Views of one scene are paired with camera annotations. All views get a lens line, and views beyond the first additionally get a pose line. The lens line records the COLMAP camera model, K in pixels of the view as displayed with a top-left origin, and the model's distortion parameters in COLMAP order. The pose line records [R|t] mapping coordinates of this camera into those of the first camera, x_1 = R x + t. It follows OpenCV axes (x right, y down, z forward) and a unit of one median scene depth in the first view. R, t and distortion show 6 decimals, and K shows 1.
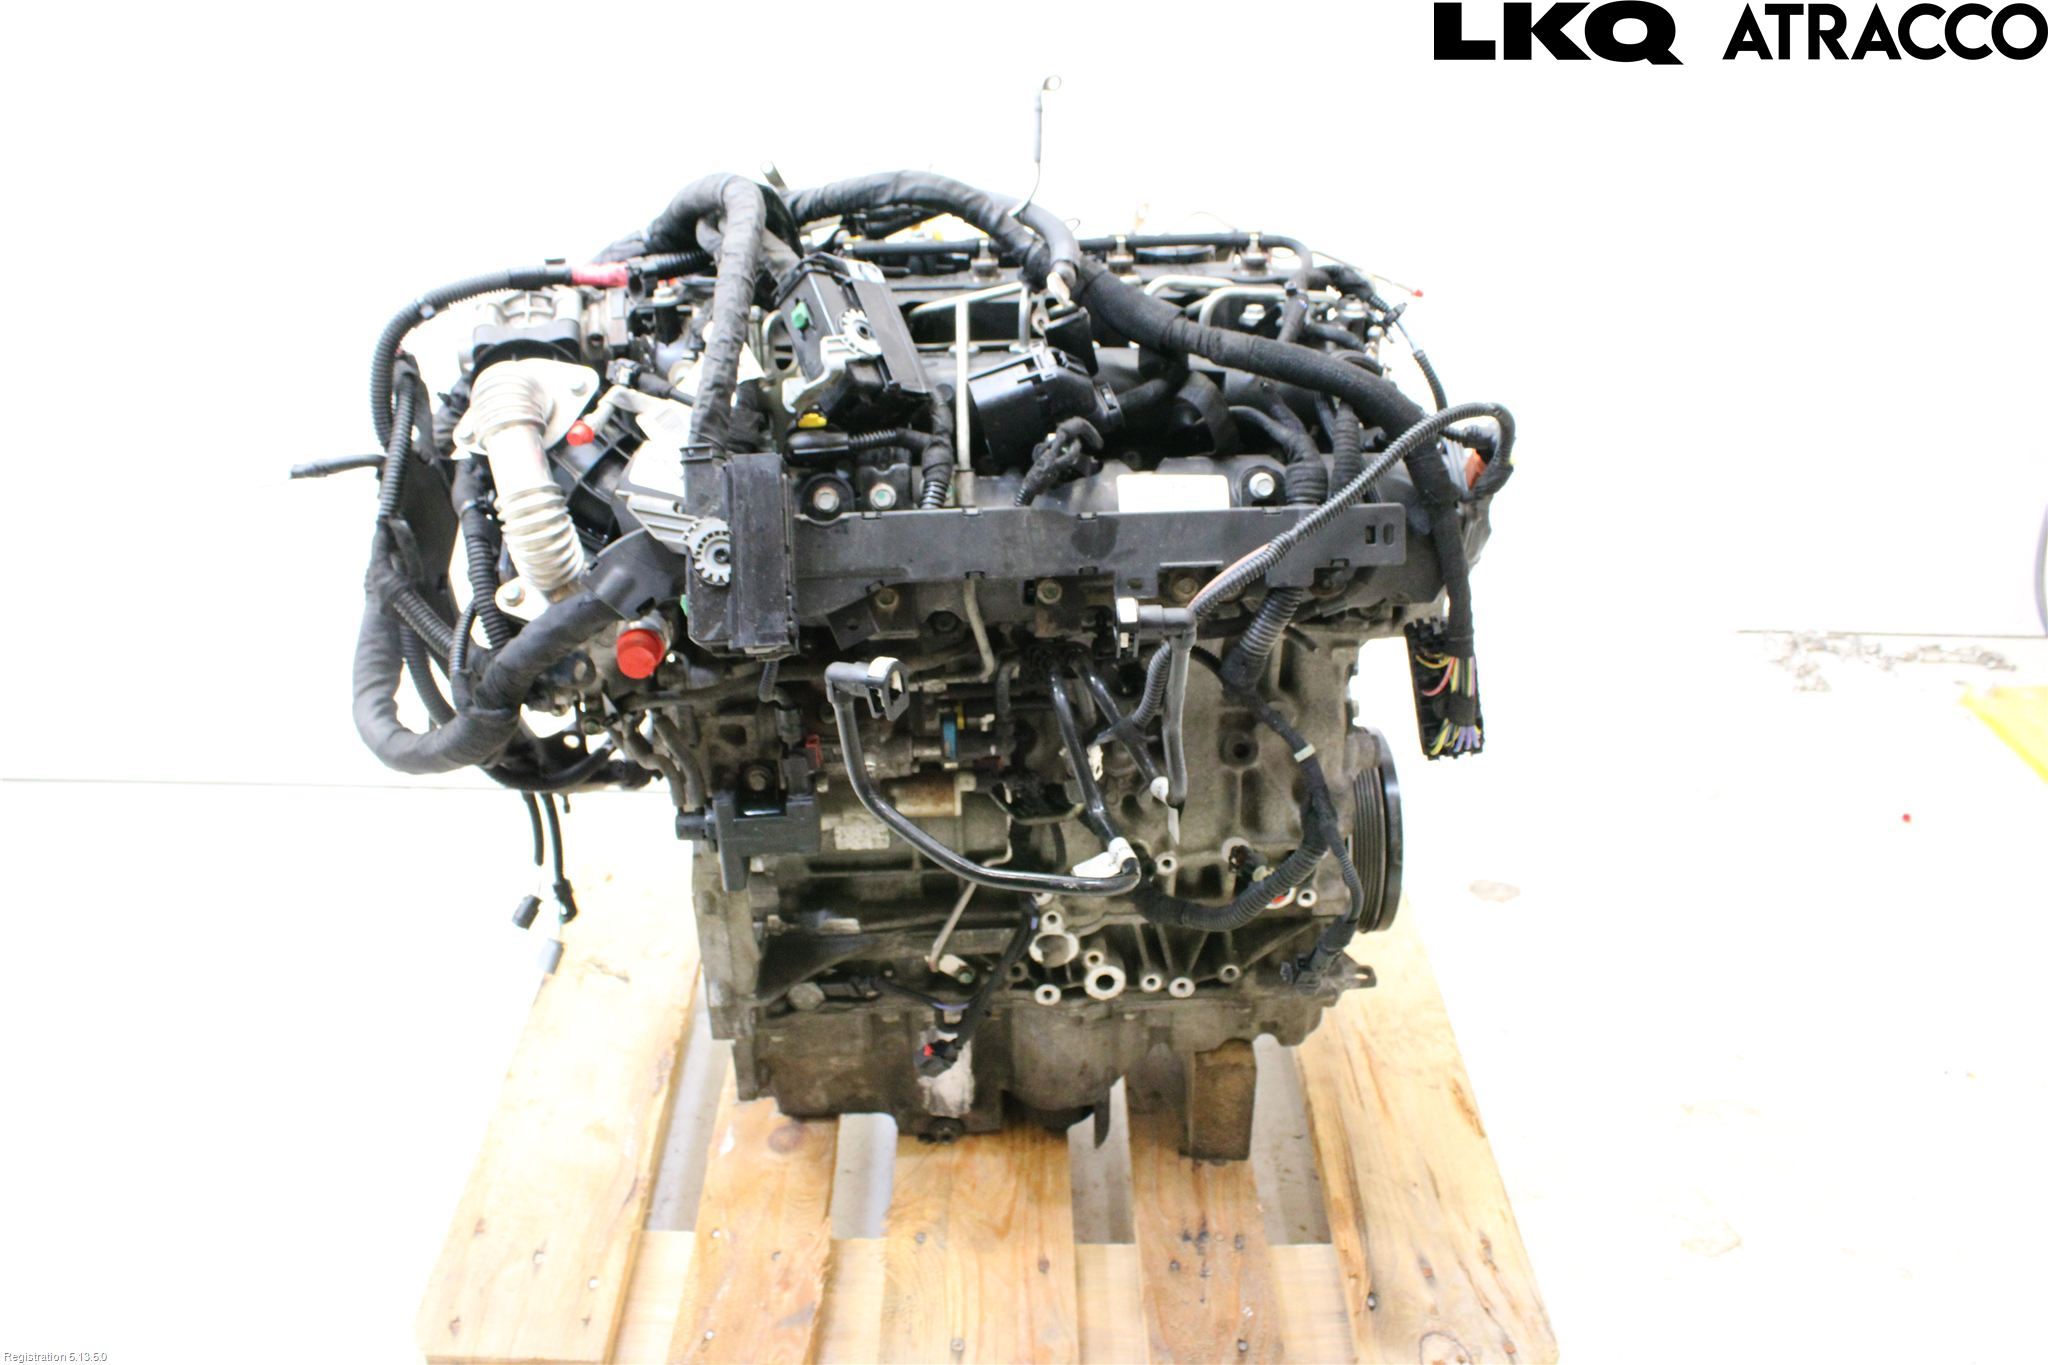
lens RADIAL K [[1647.4, 0, 1023.0], [0, 1647.4, 752.8], [0, 0, 1]] dist [-0.167438, 0.123577]
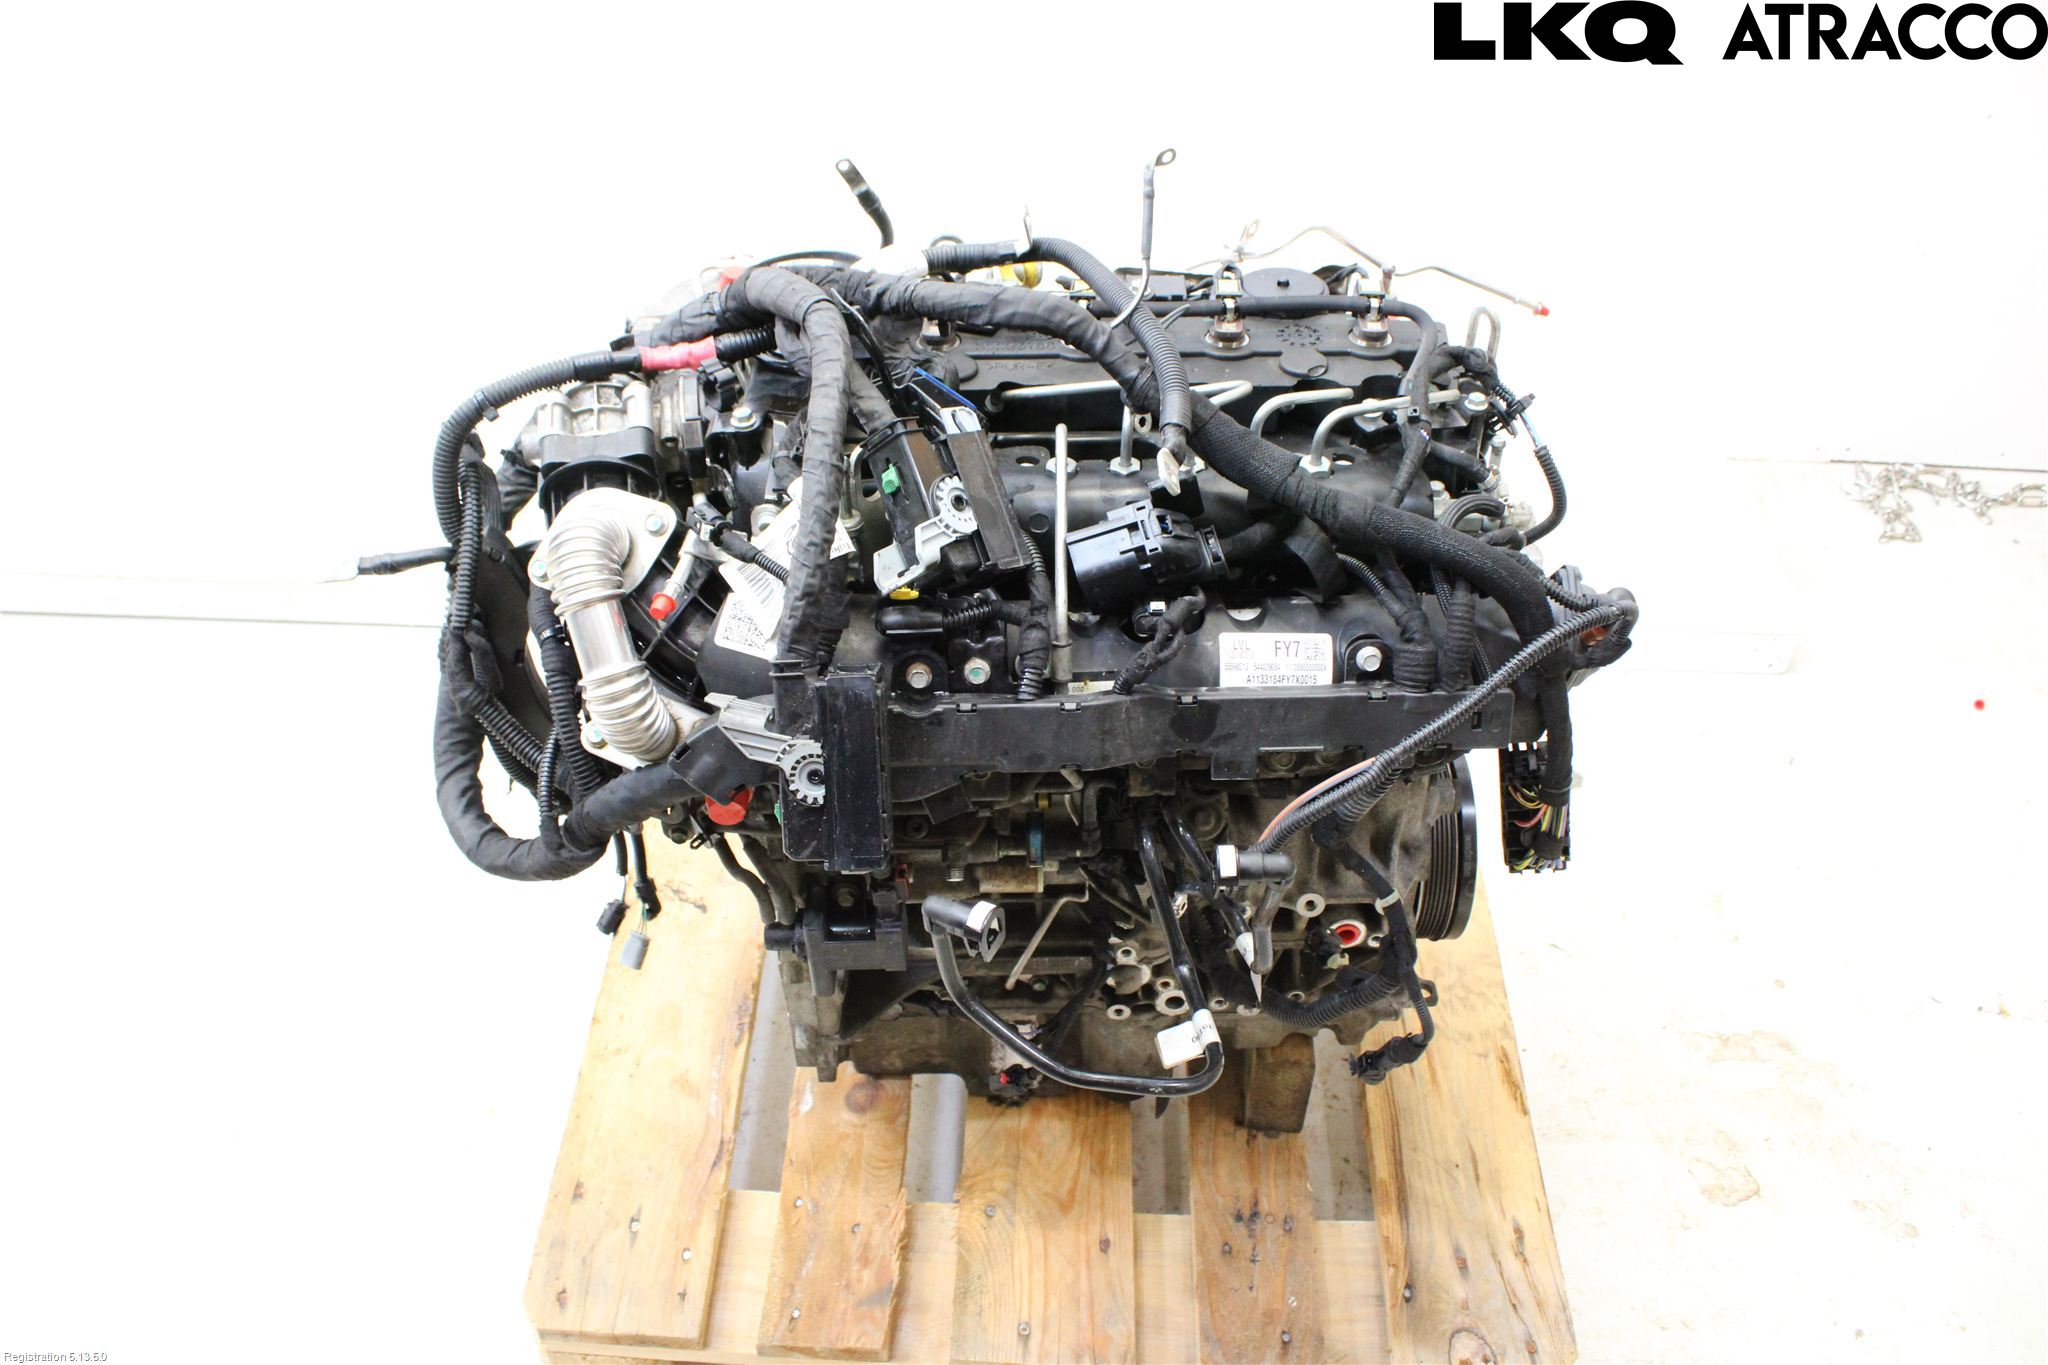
lens RADIAL K [[1647.4, 0, 1023.0], [0, 1647.4, 752.8], [0, 0, 1]] dist [-0.167438, 0.123577]
pose [[0.999311, 0.028912, -0.023270, -0.026813], [-0.022455, 0.970223, 0.241170, -0.268646], [0.029550, -0.240481, 0.970204, 0.035818]]
